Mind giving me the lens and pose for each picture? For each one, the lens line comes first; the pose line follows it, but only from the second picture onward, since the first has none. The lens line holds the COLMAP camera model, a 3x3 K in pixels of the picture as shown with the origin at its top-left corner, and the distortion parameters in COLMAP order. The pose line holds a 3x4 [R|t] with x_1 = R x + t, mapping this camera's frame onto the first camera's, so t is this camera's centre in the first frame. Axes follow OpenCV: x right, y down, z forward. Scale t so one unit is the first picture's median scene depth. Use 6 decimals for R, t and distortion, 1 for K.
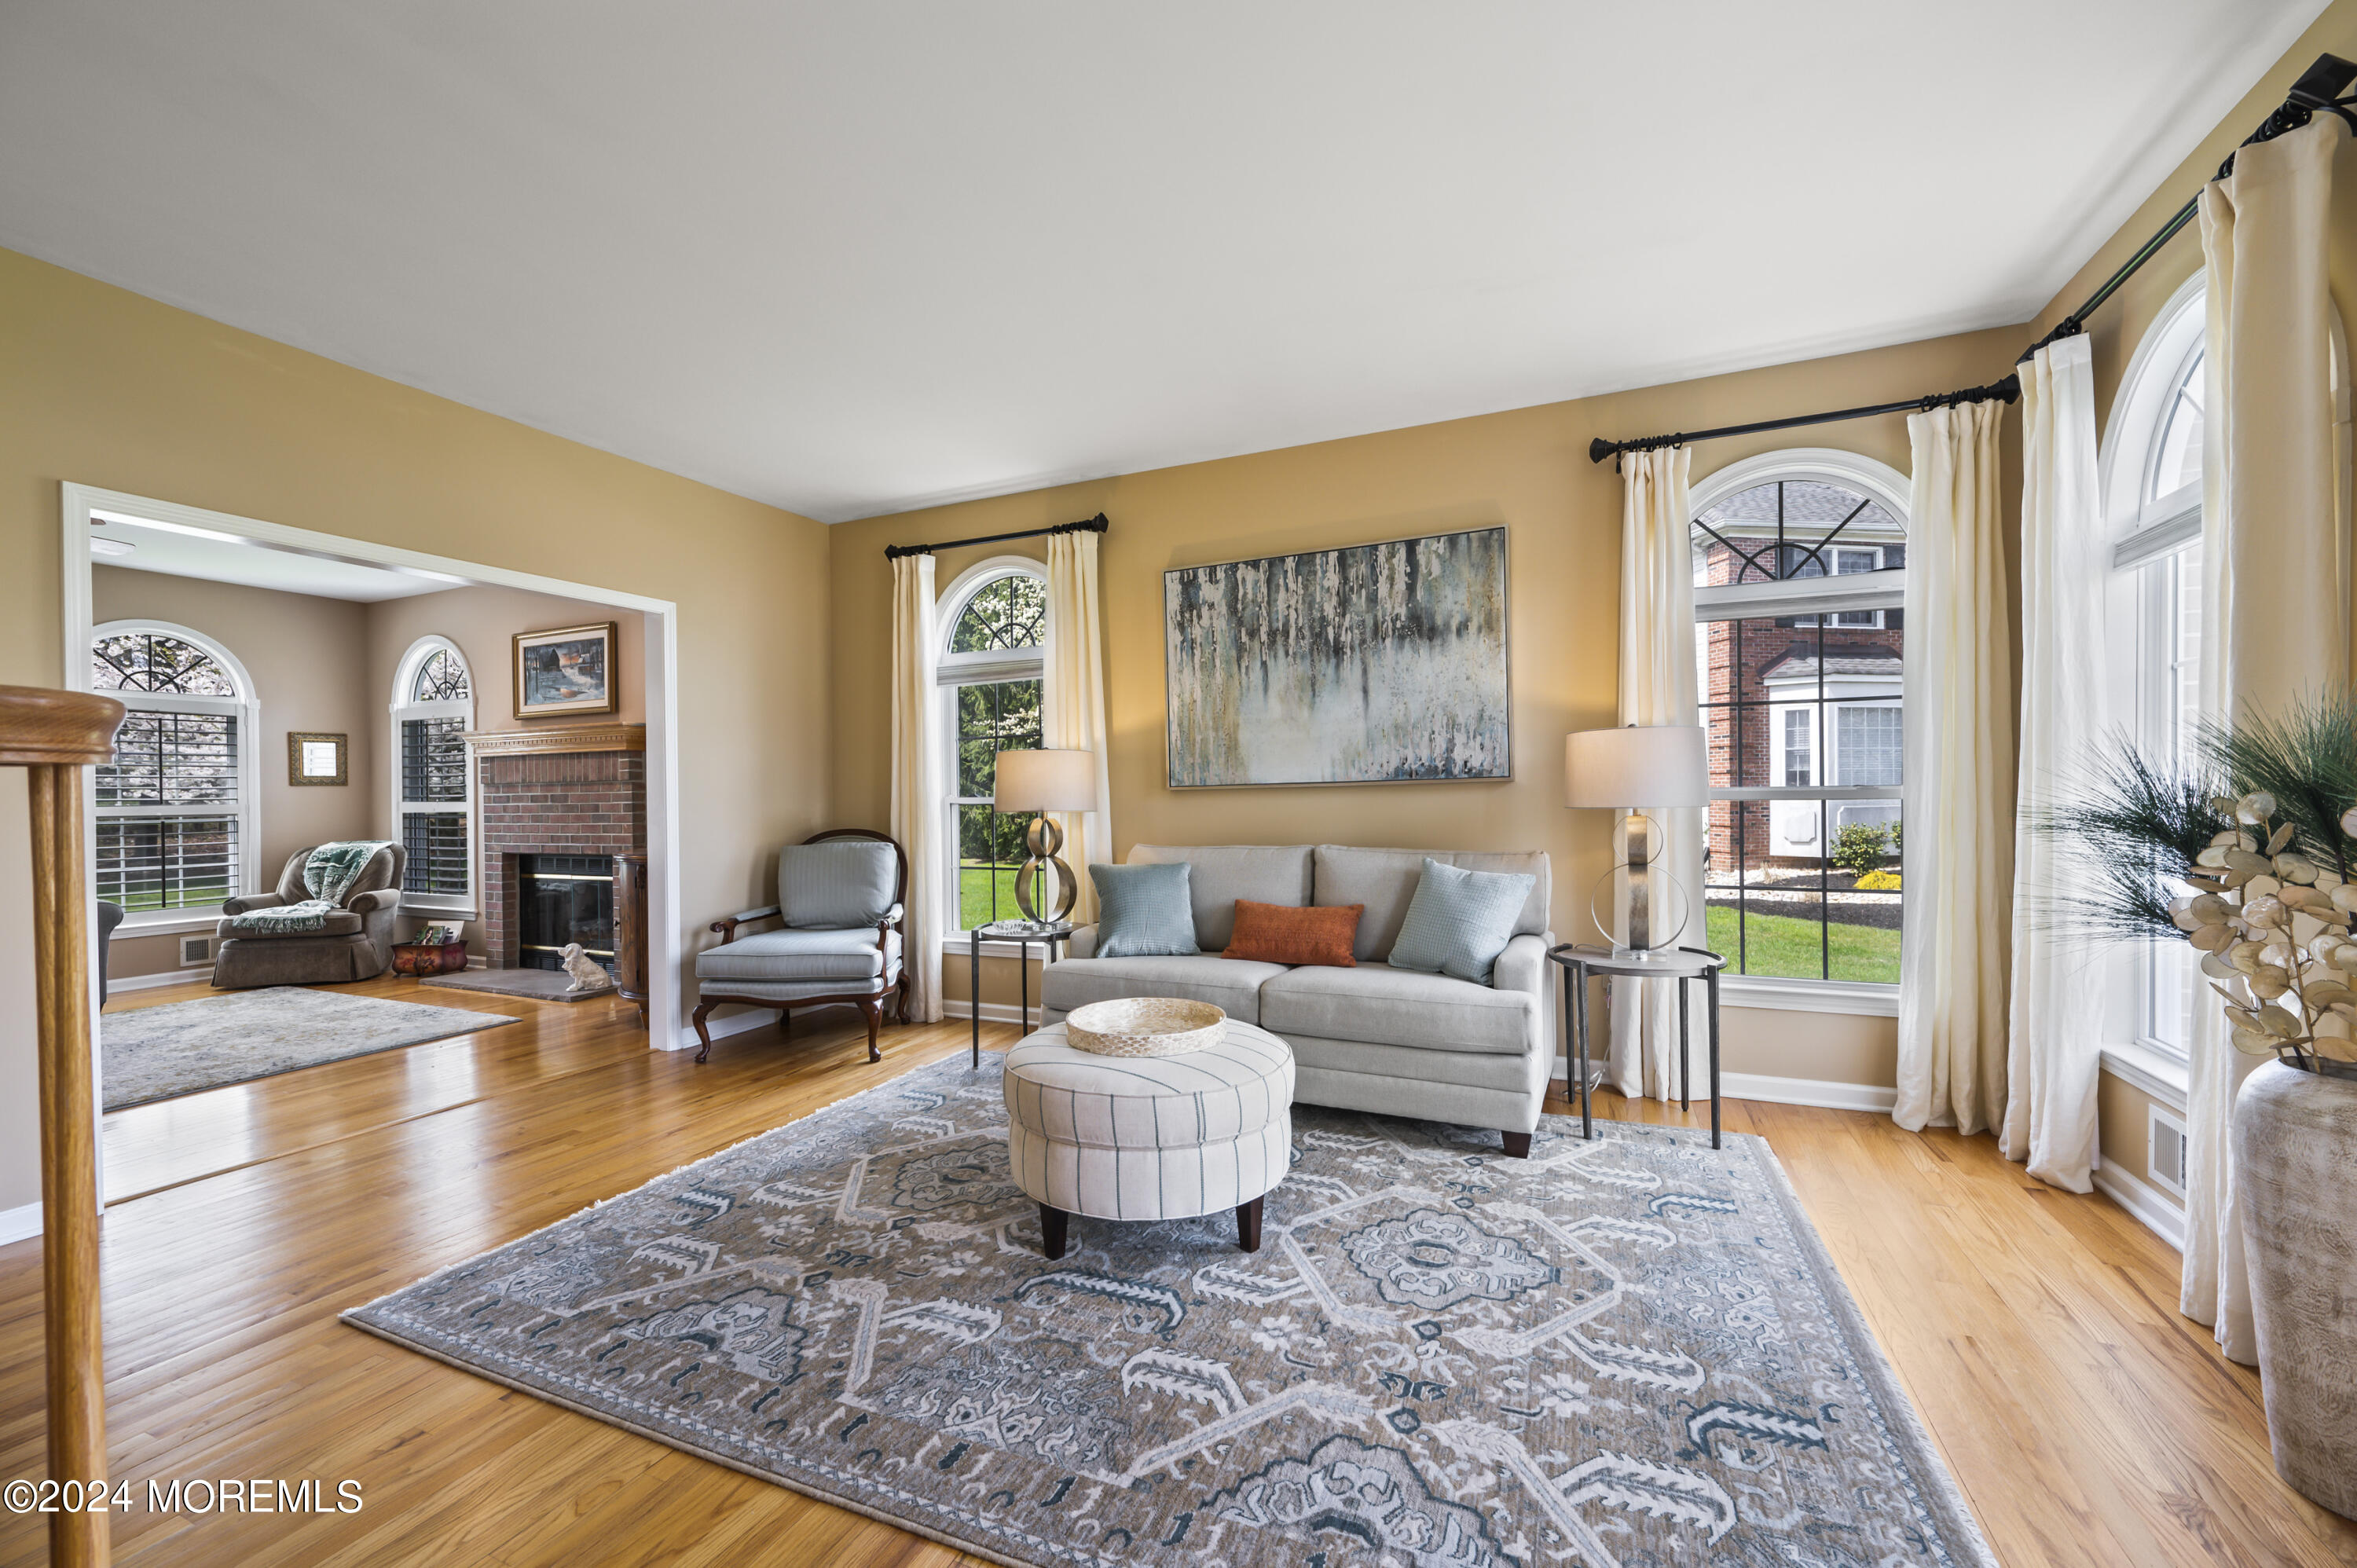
lens RADIAL K [[913.3, 0, 1188.4], [0, 913.3, 788.9], [0, 0, 1]] dist [-0.015412, -0.000697]
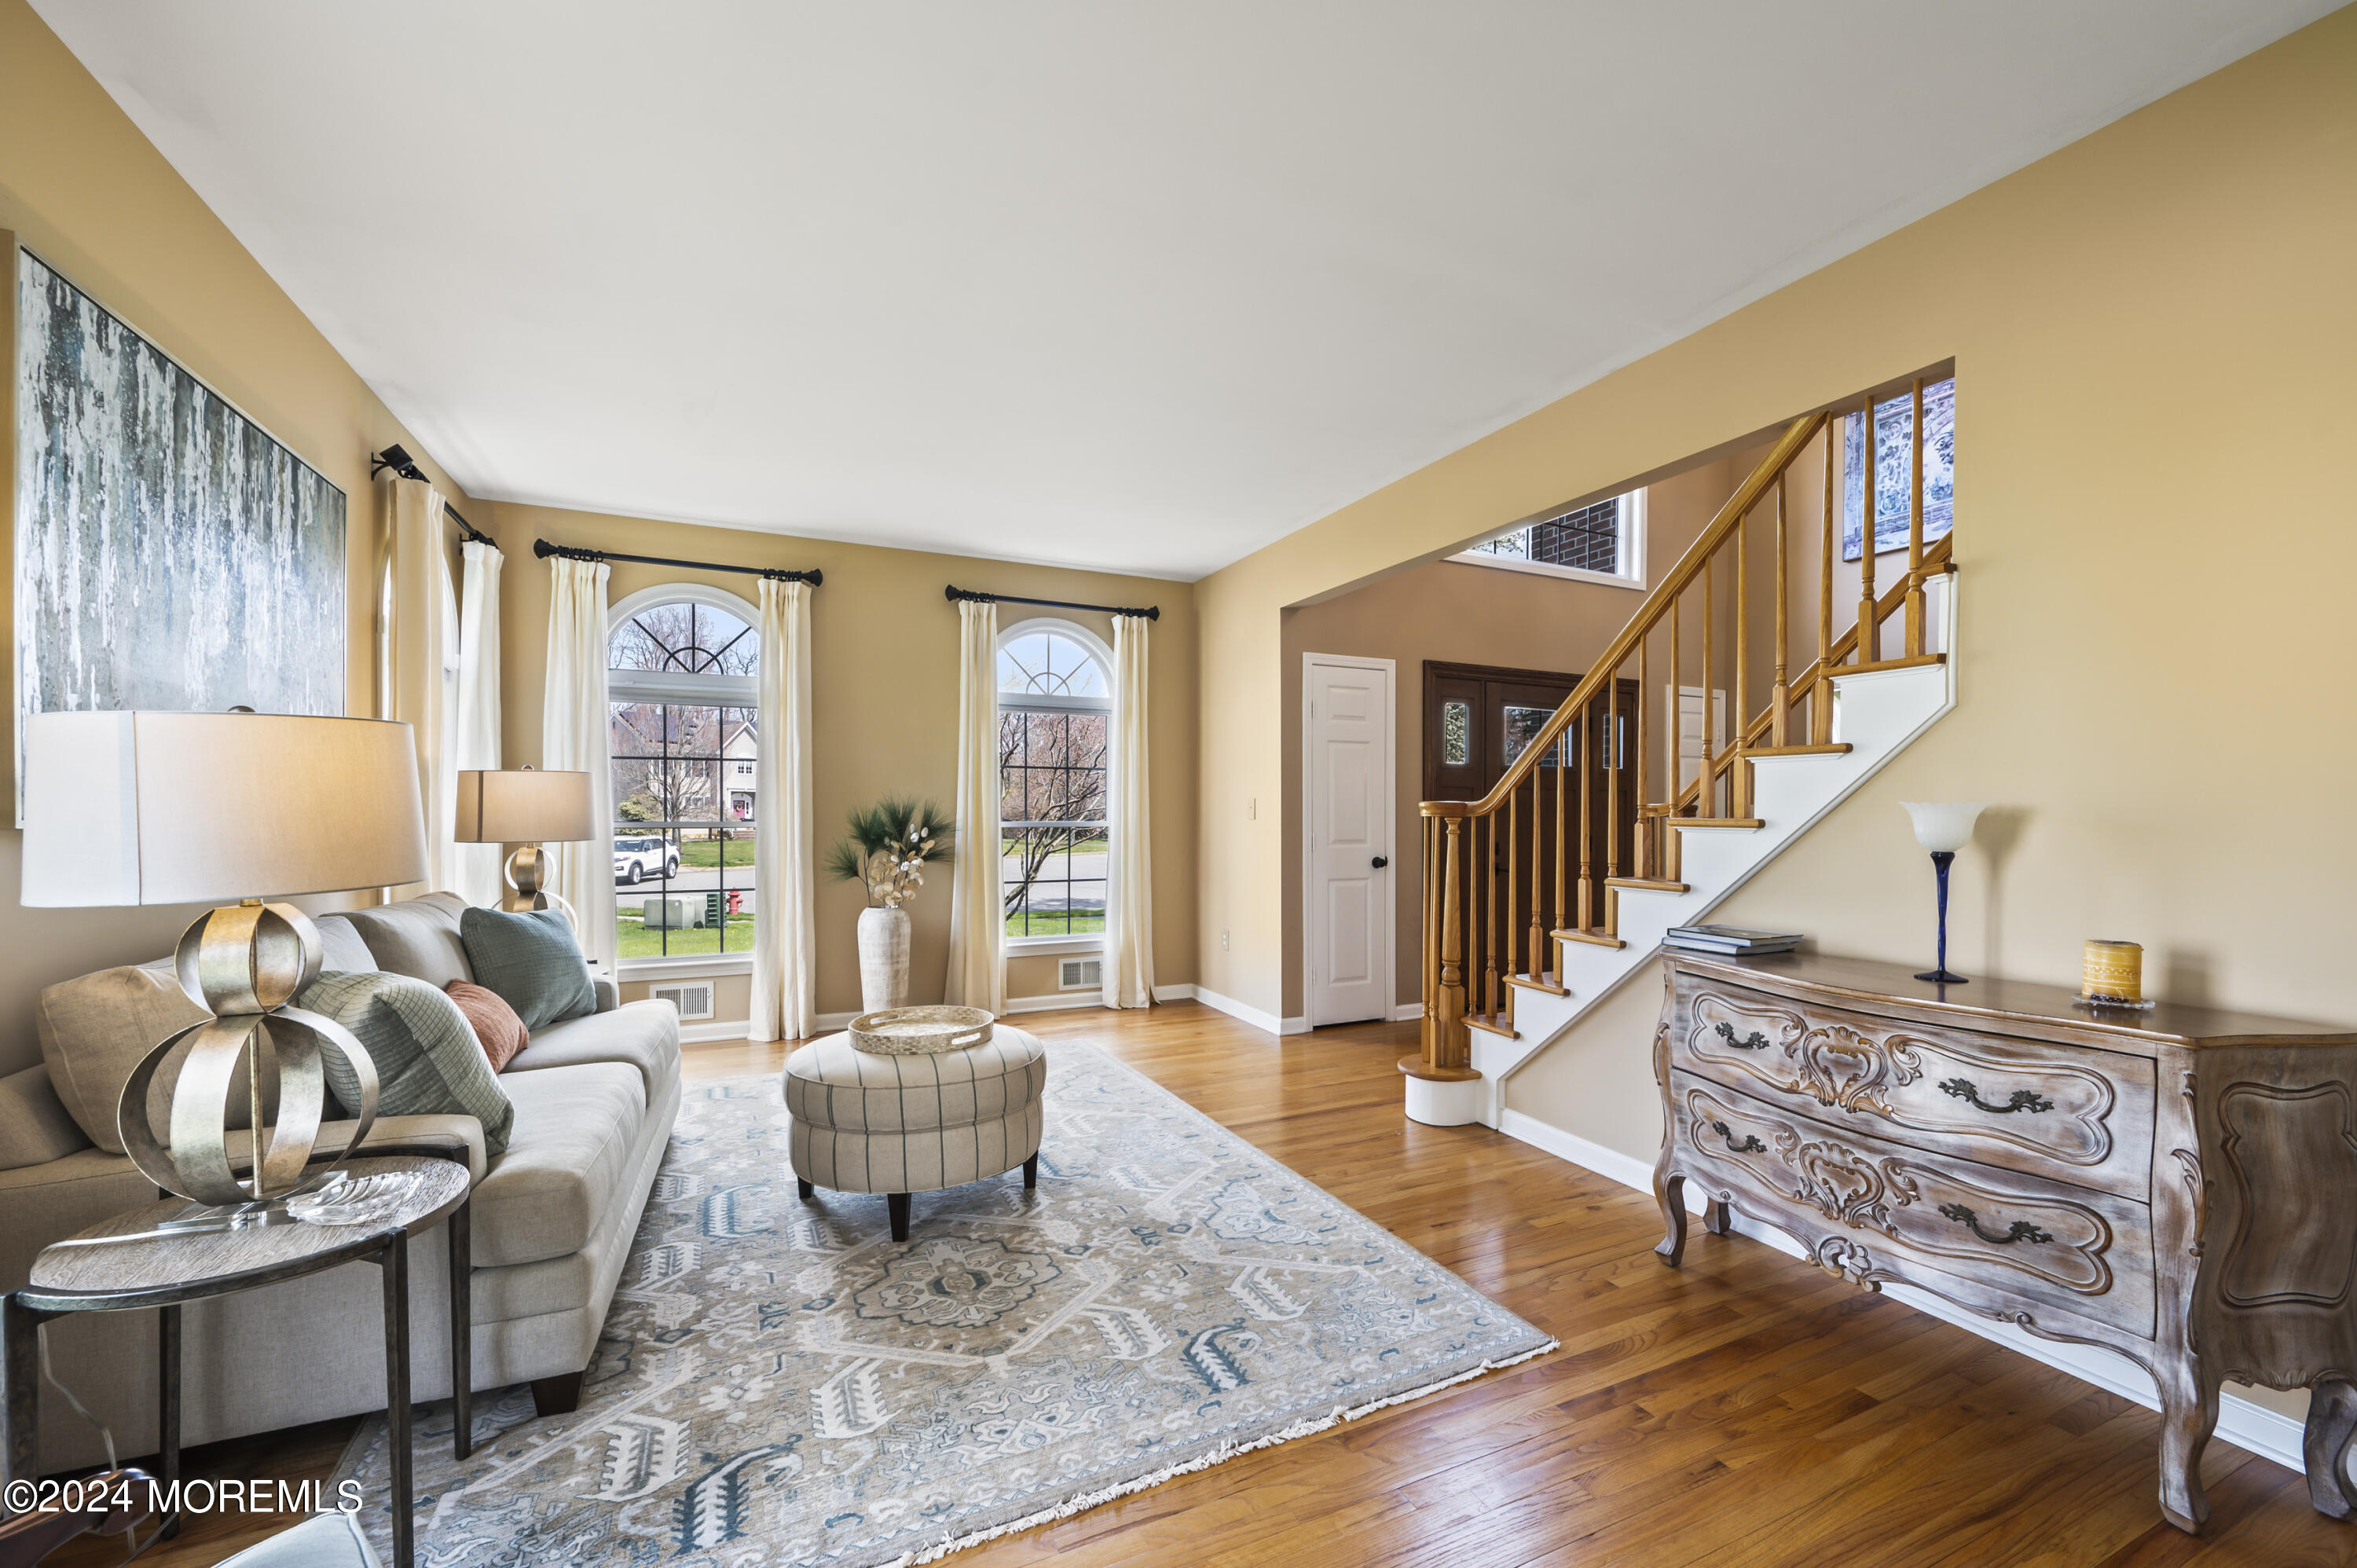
lens RADIAL K [[913.3, 0, 1192.4], [0, 913.3, 829.0], [0, 0, 1]] dist [-0.015412, -0.000697]
pose [[-0.746201, 0.006876, 0.665685, -1.003039], [0.011068, 0.999937, 0.002078, 0.008391], [-0.665629, 0.008919, -0.746230, 1.538908]]
